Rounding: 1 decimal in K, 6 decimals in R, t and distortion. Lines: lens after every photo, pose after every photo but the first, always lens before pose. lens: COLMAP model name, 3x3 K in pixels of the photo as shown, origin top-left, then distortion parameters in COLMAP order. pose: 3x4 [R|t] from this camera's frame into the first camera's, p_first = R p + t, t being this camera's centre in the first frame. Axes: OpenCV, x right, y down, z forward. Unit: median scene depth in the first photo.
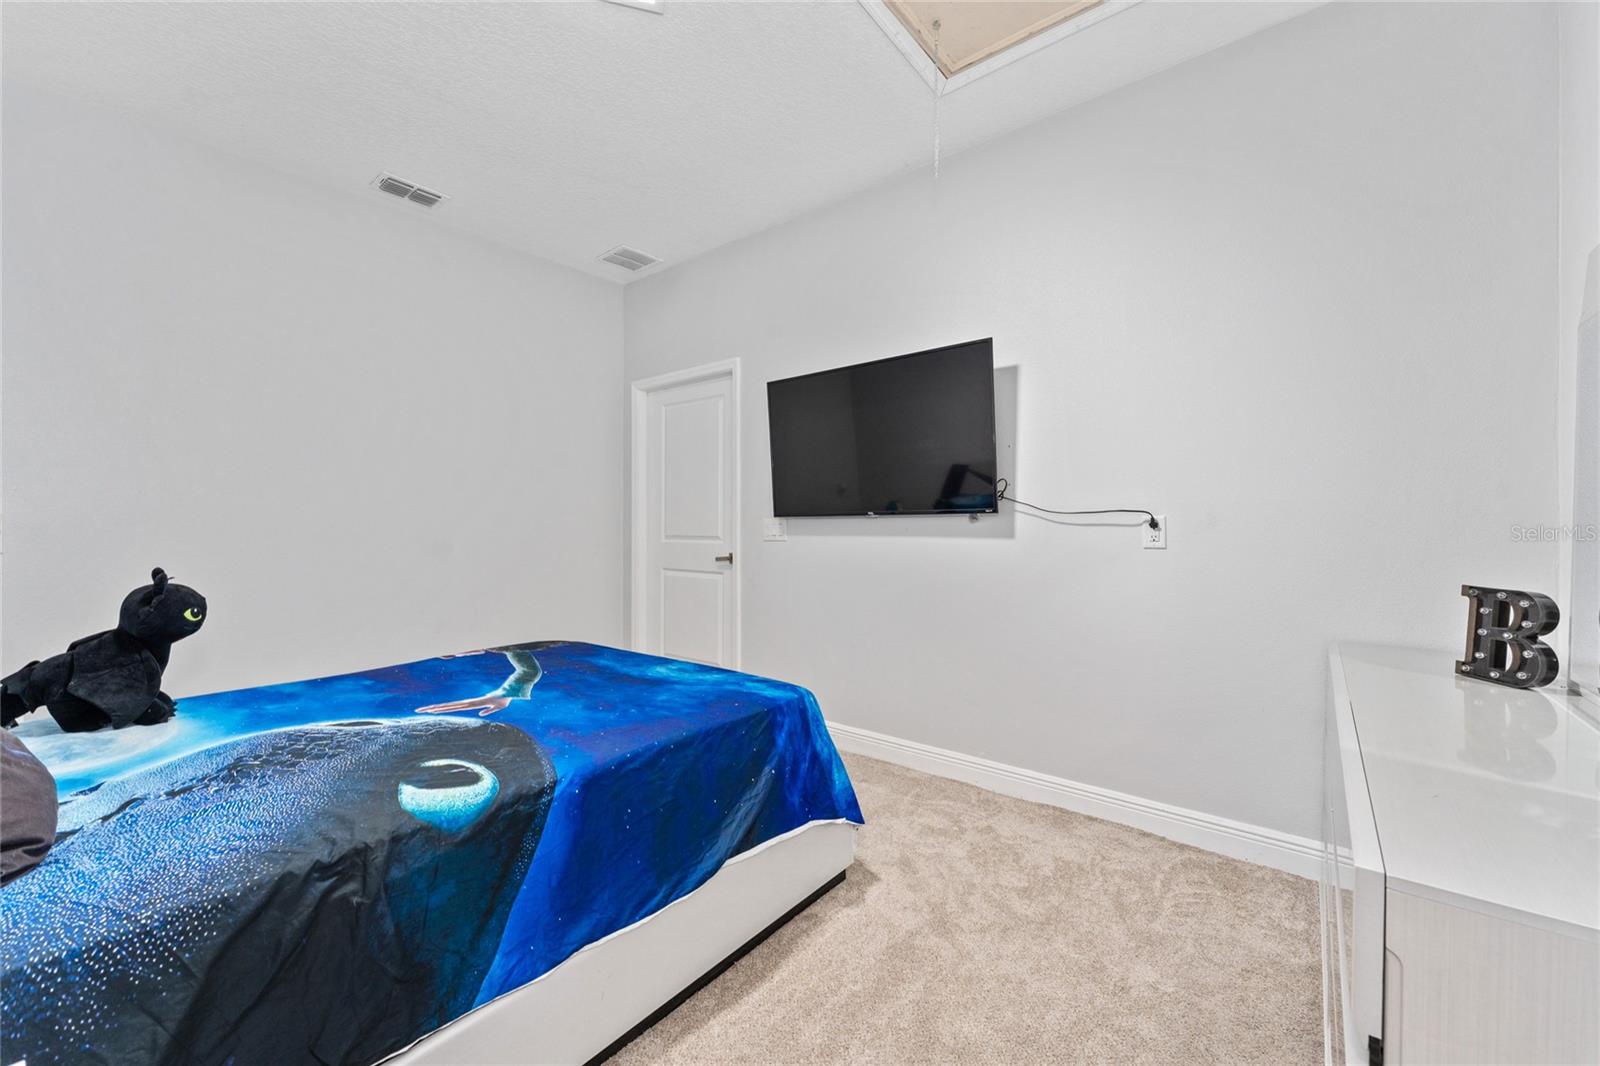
lens RADIAL K [[636.5, 0, 799.2], [0, 636.5, 528.1], [0, 0, 1]] dist [0.001422, 0.000060]
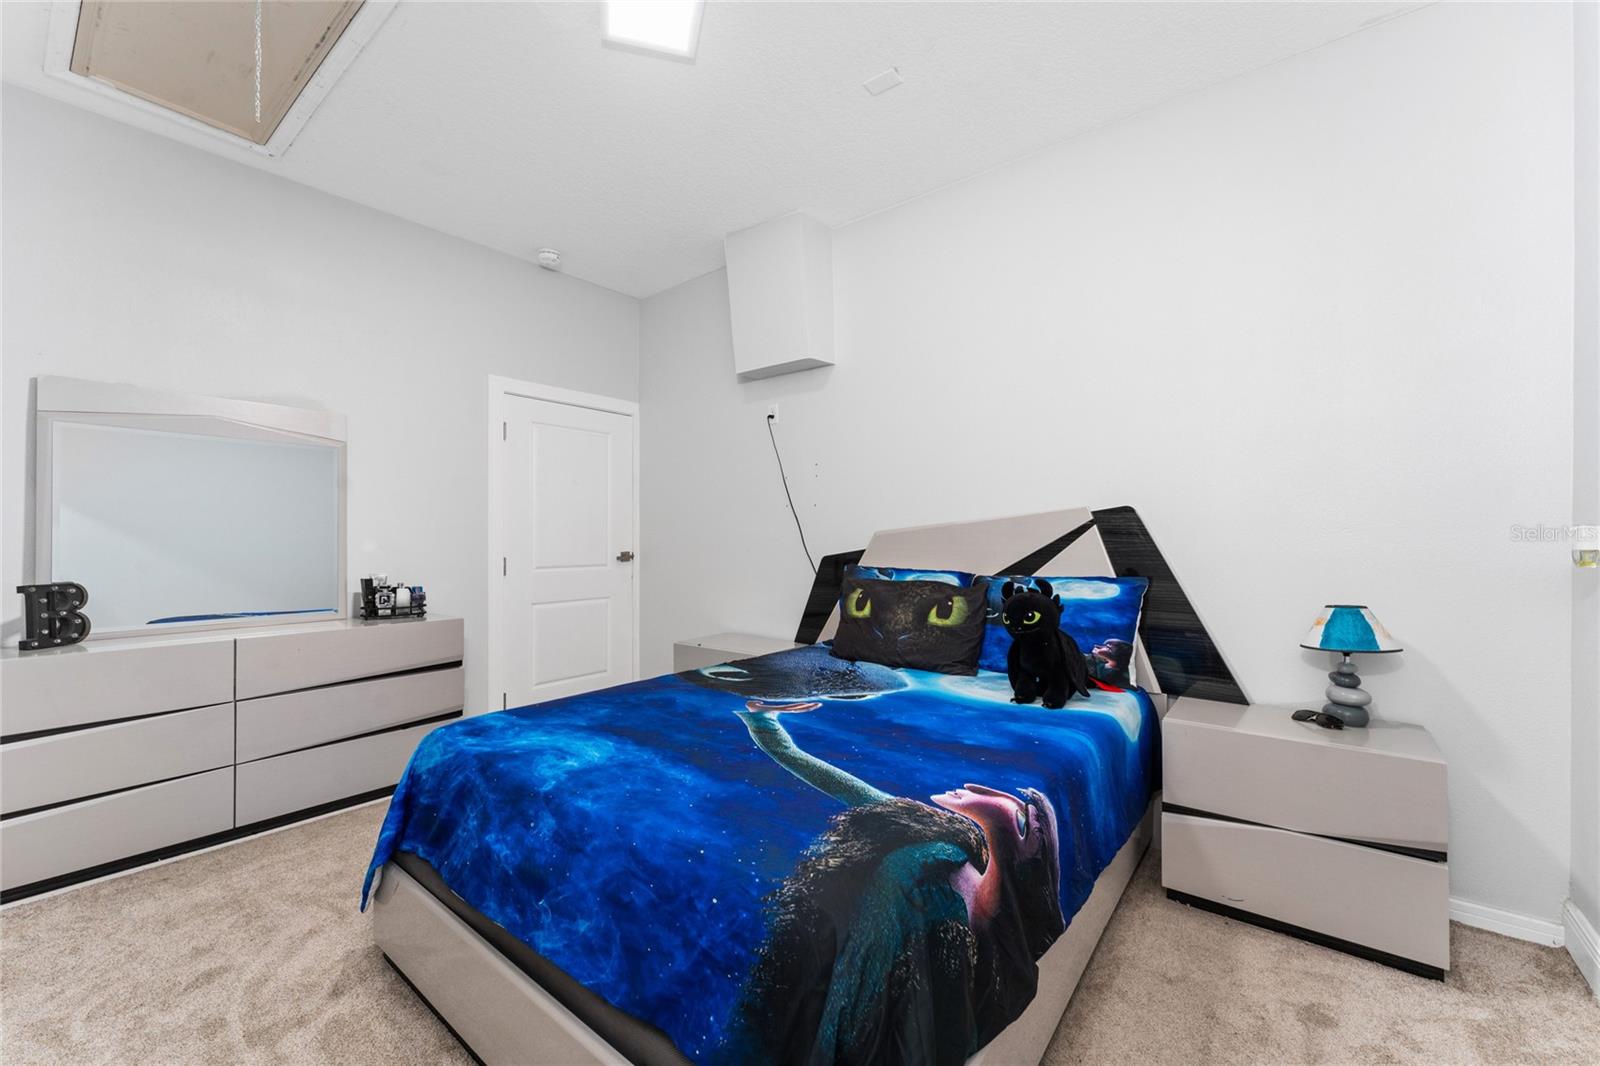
lens RADIAL K [[636.5, 0, 799.2], [0, 636.5, 528.1], [0, 0, 1]] dist [0.001422, 0.000060]
pose [[-0.999944, -0.000067, -0.010621, -0.530658], [-0.000076, 1.000000, 0.000848, -0.029229], [0.010621, 0.000848, -0.999943, 2.071295]]
